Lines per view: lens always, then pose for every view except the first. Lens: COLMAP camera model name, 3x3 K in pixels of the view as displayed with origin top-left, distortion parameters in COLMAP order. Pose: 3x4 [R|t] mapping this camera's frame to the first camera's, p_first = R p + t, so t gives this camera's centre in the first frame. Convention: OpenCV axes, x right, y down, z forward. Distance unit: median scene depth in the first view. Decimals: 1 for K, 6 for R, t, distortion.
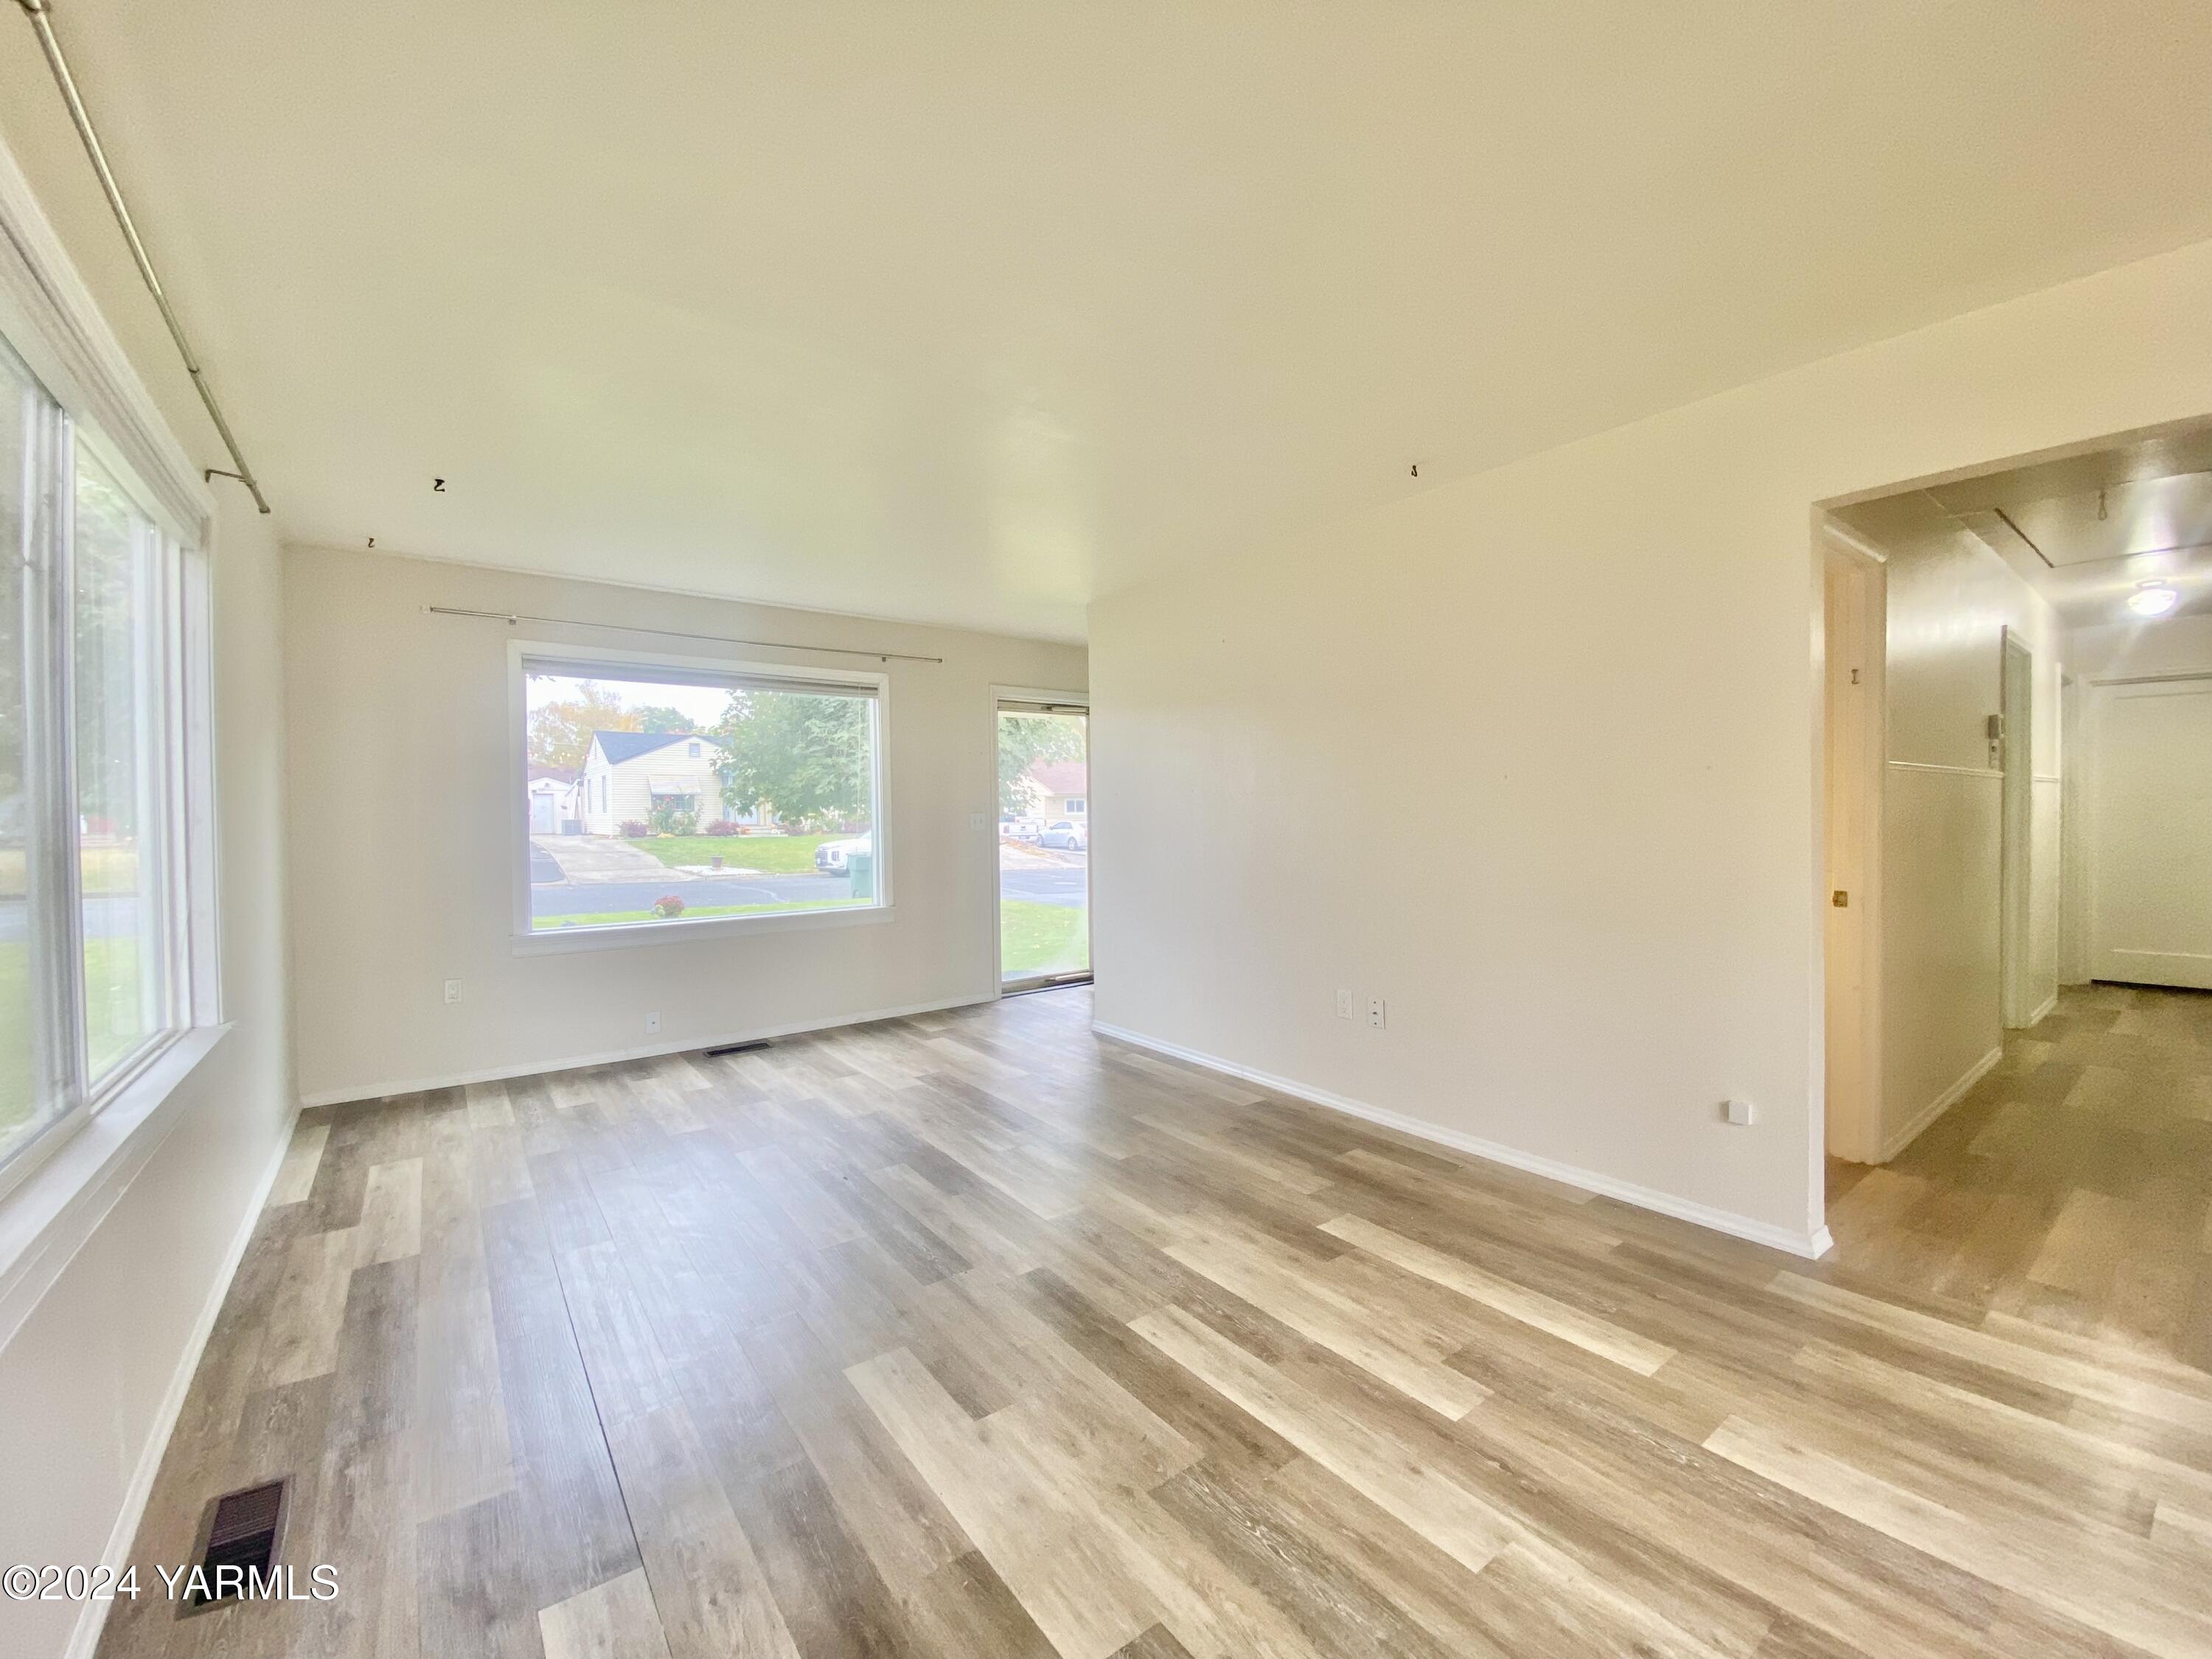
lens RADIAL K [[892.9, 0, 1106.0], [0, 892.9, 829.5], [0, 0, 1]] dist [0.013409, -0.018575]
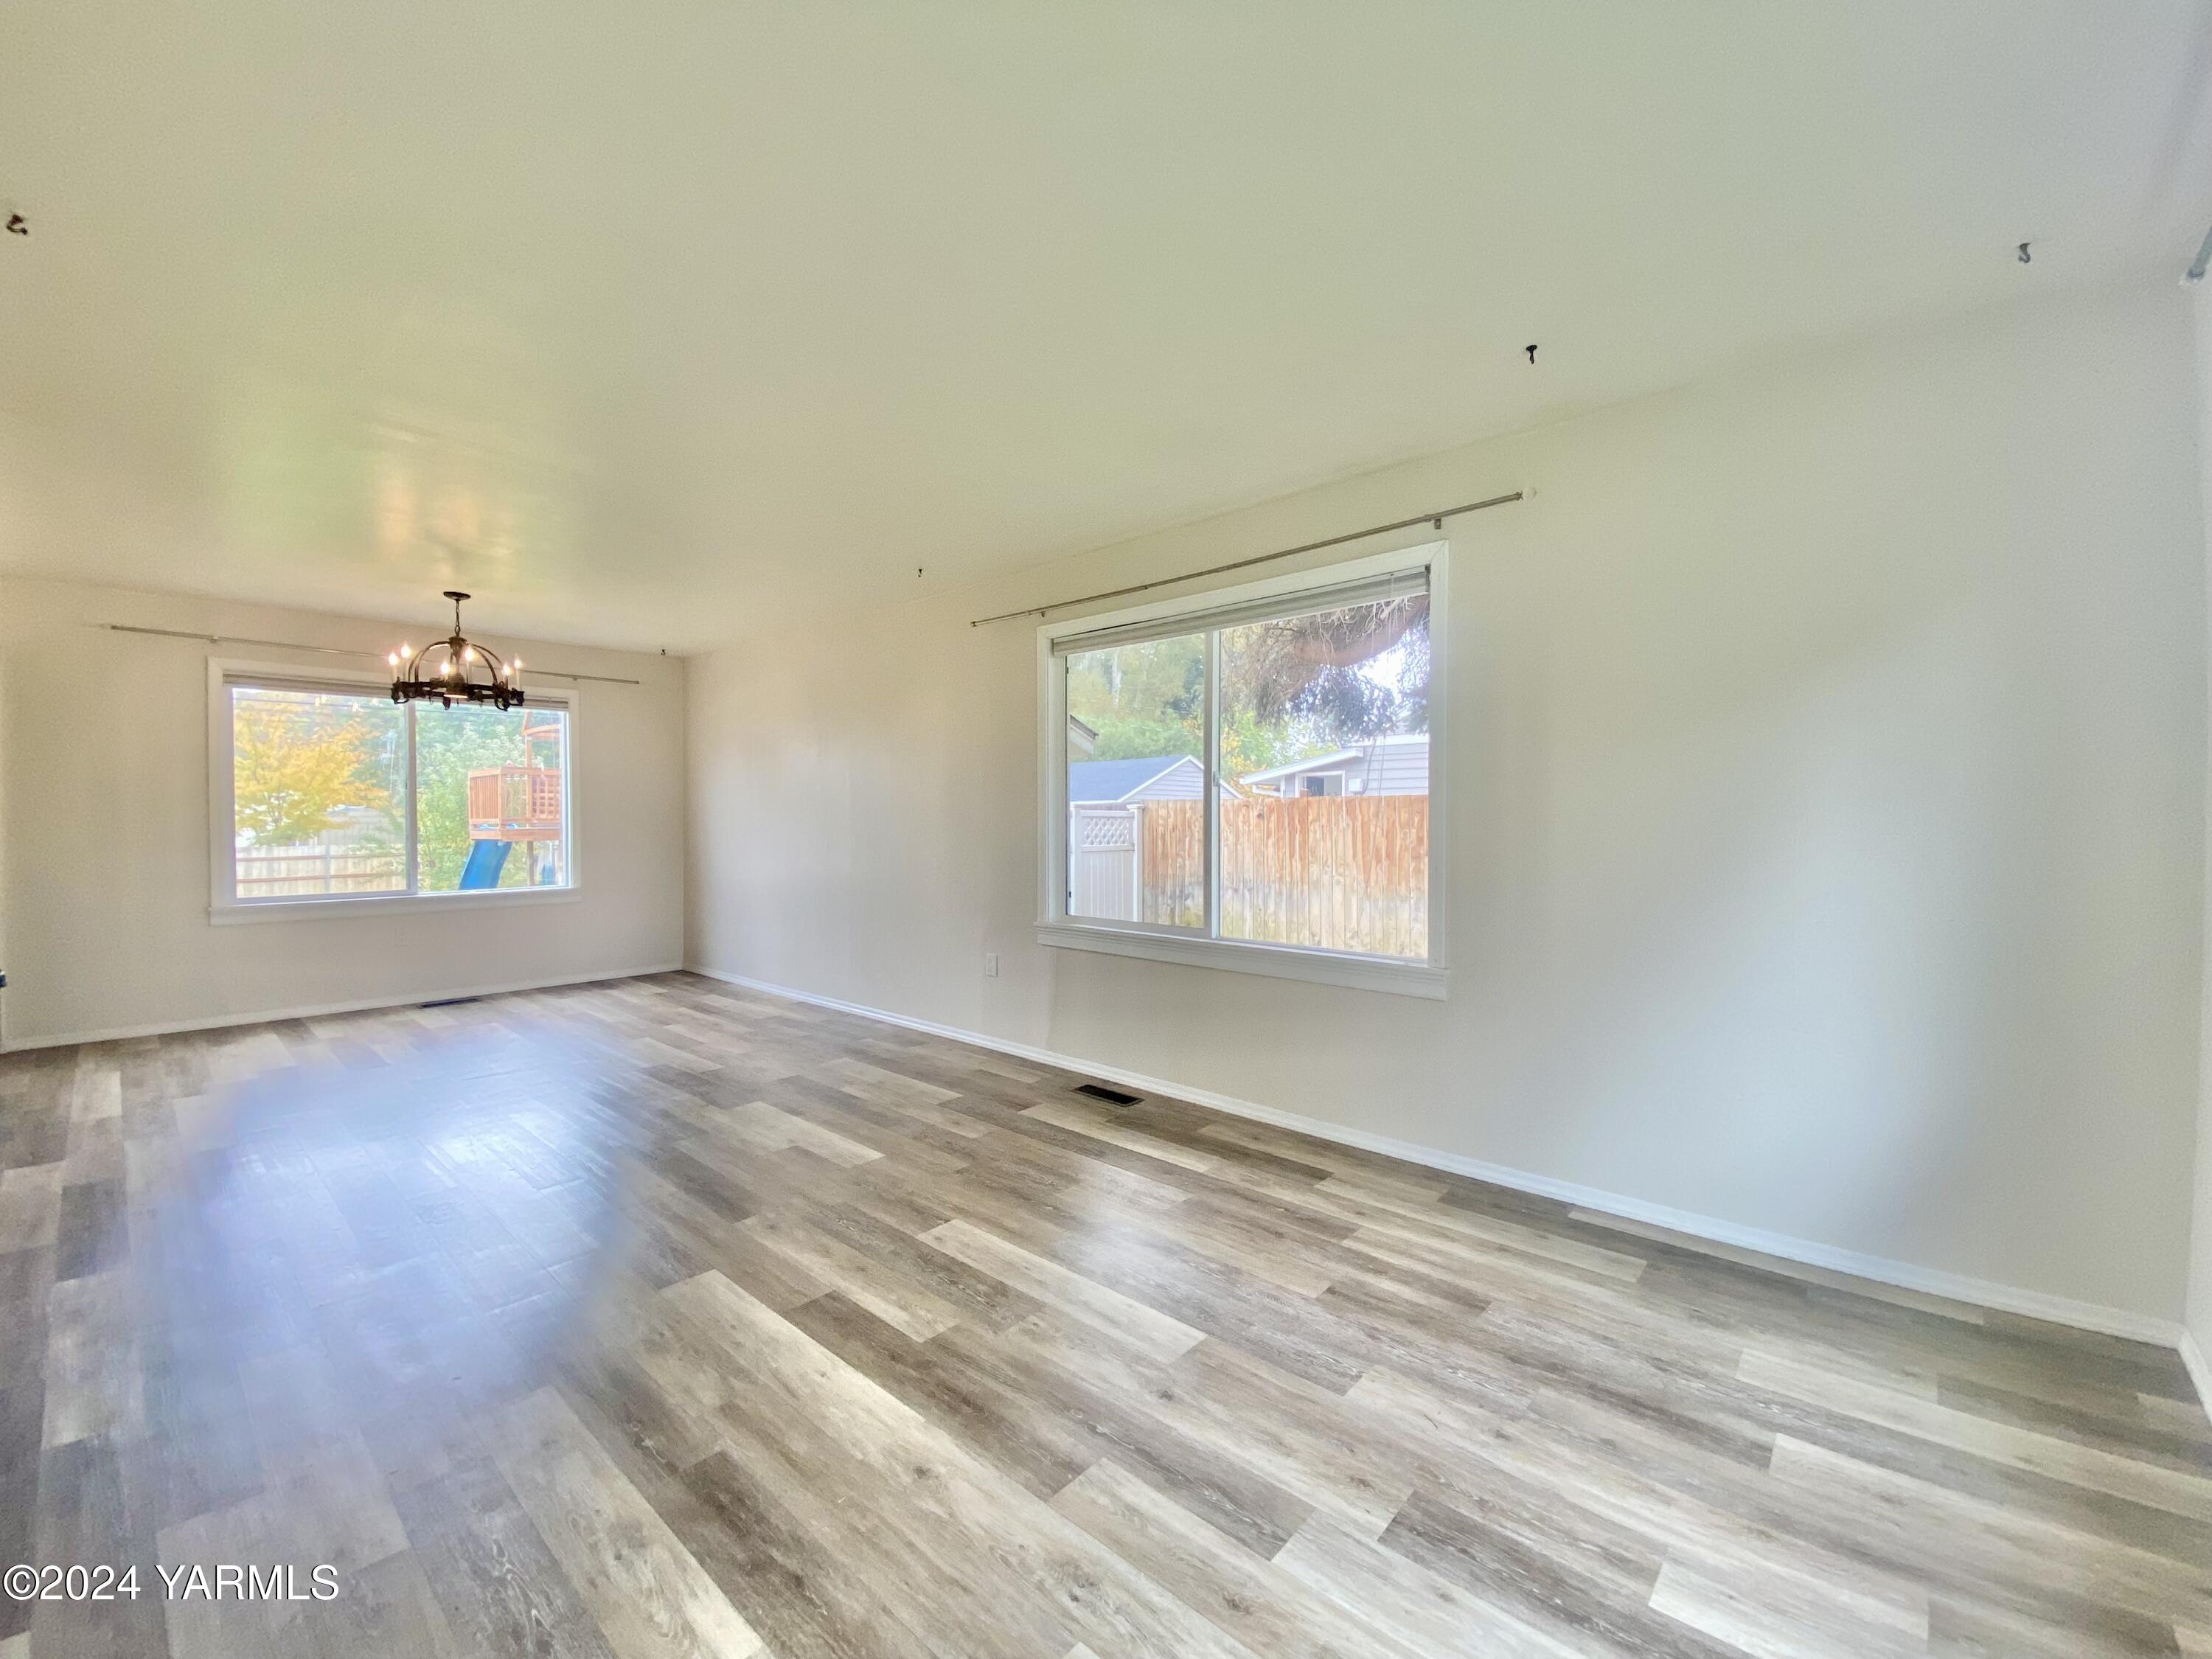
lens RADIAL K [[892.9, 0, 1106.0], [0, 892.9, 829.5], [0, 0, 1]] dist [0.013409, -0.018575]
pose [[-0.980477, 0.011361, -0.196303, -0.227341], [0.005754, 0.999560, 0.029112, -0.010623], [0.196548, 0.027414, -0.980111, 1.596251]]
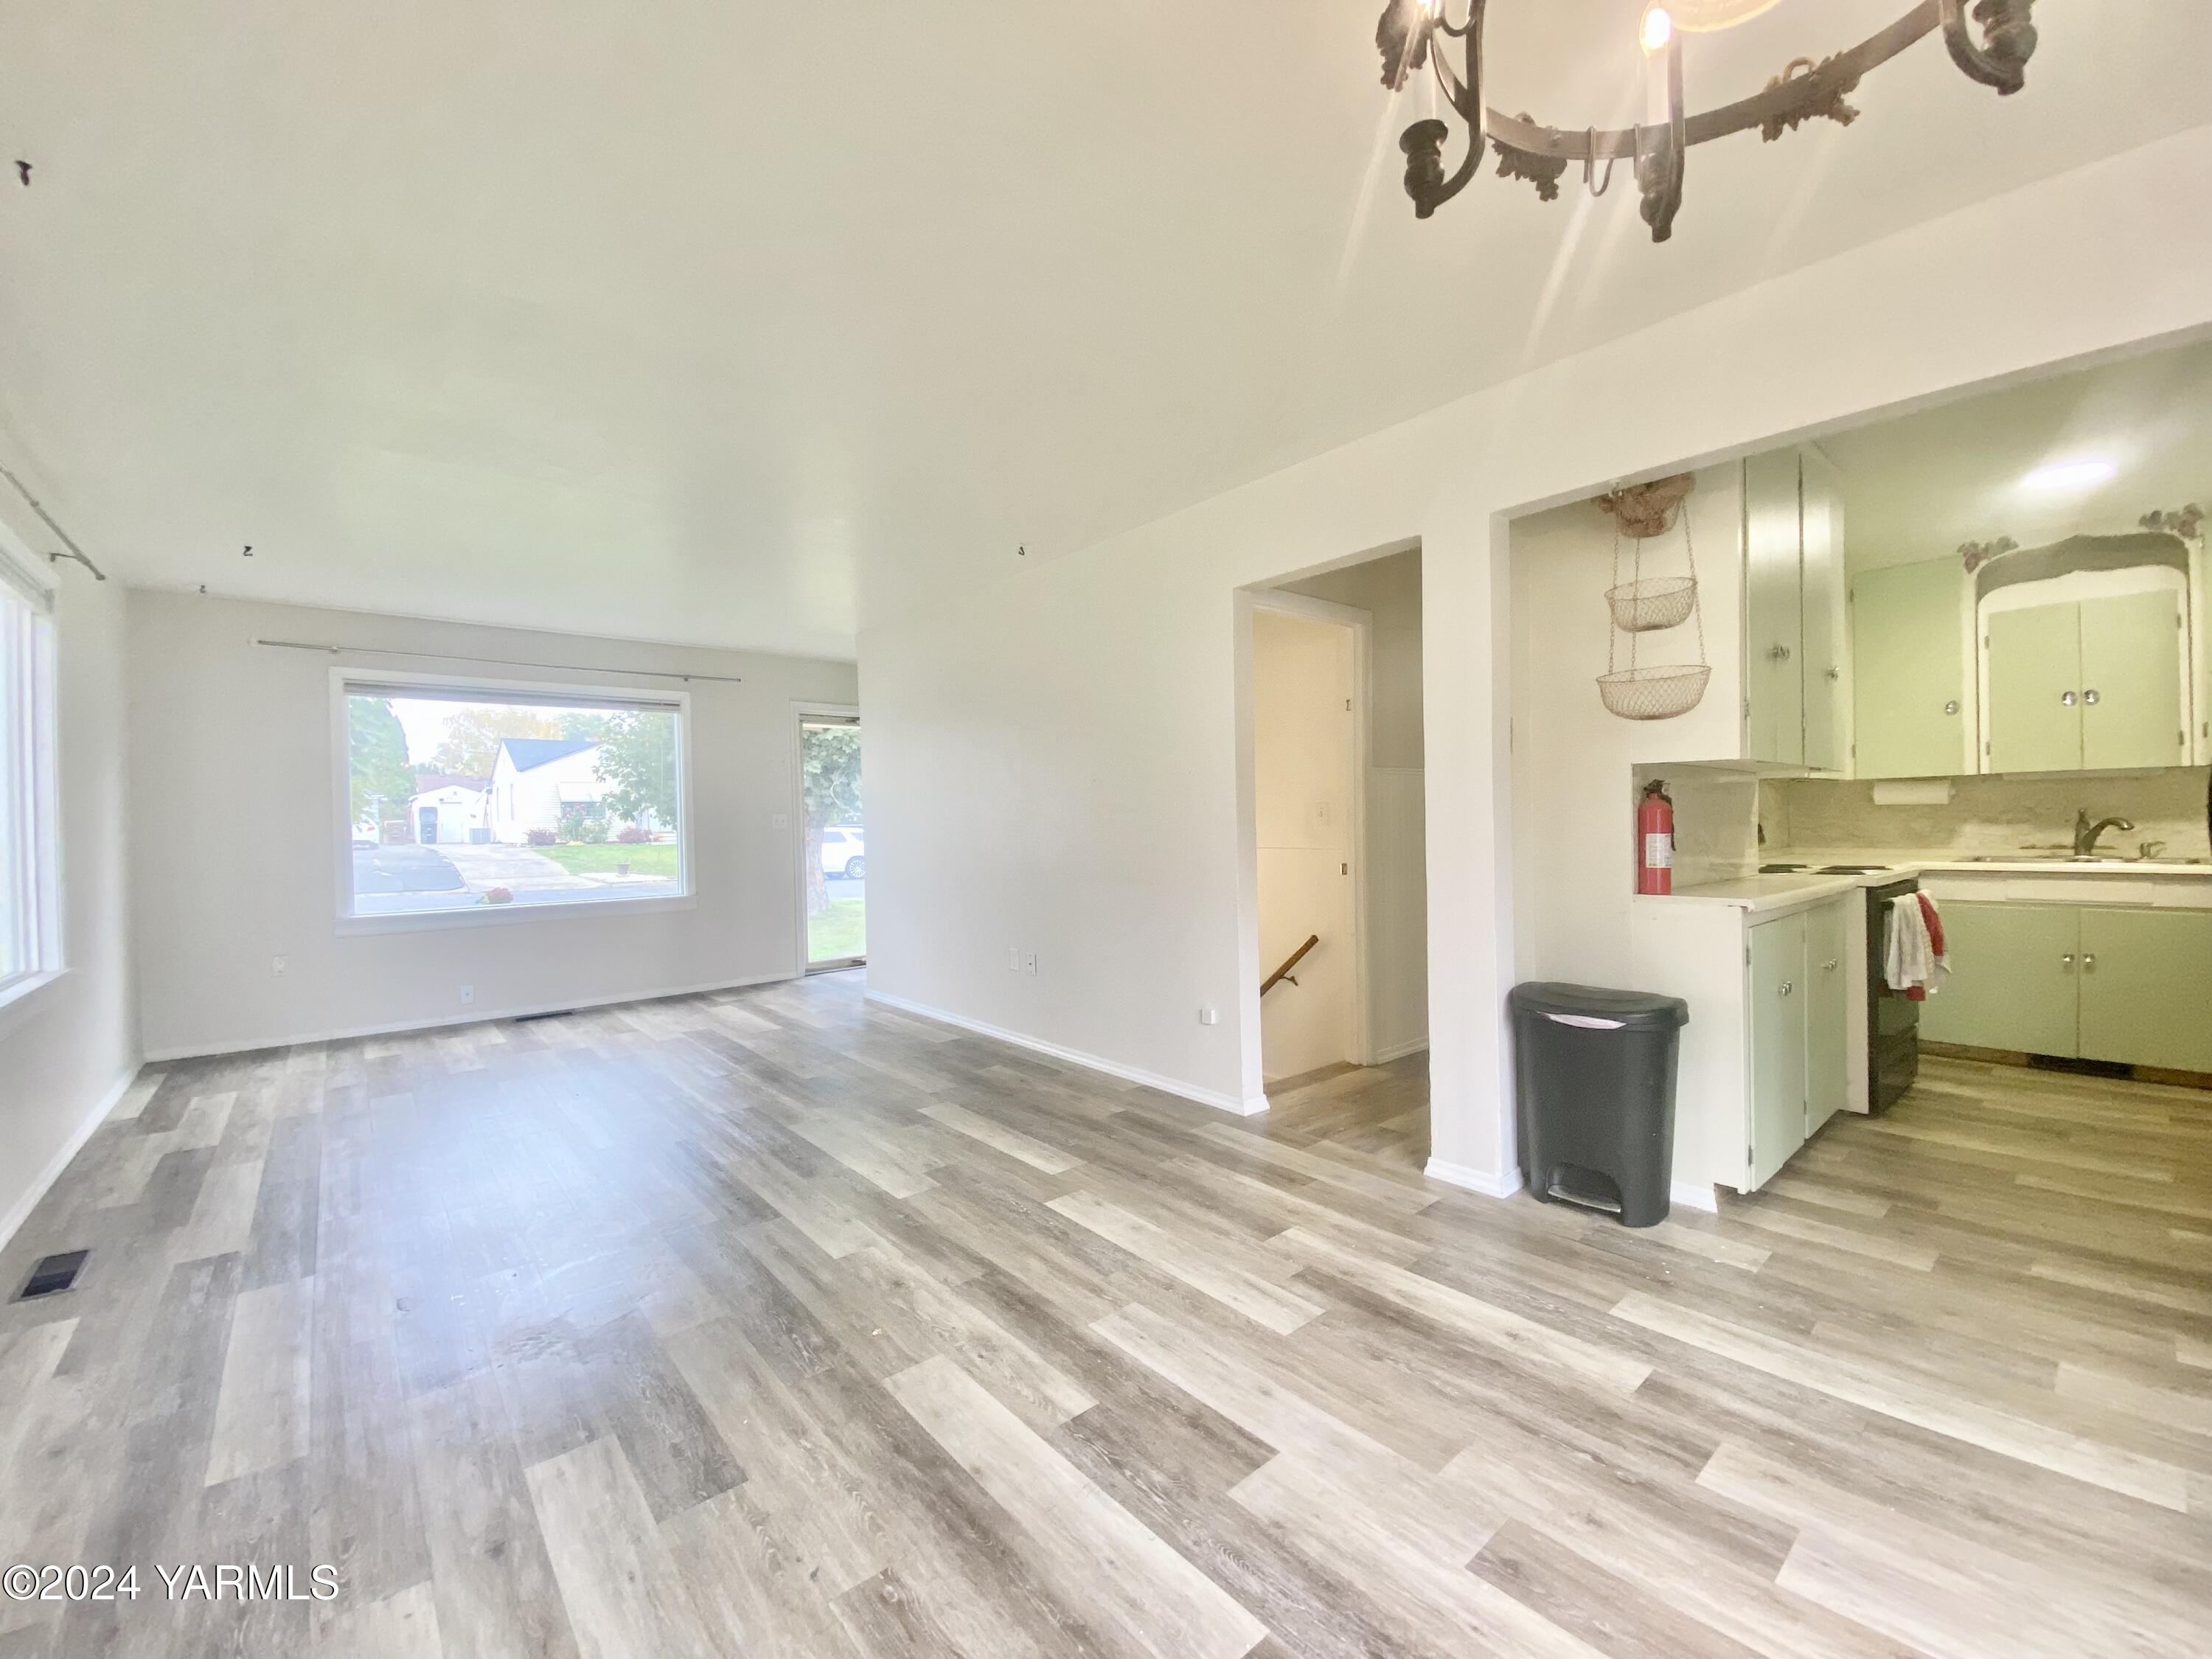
lens RADIAL K [[892.9, 0, 1106.0], [0, 892.9, 829.5], [0, 0, 1]] dist [0.013409, -0.018575]
pose [[0.998011, -0.008754, 0.062428, 0.359070], [0.009121, 0.999943, -0.005594, 0.024090], [-0.062376, 0.006152, 0.998034, -0.302088]]
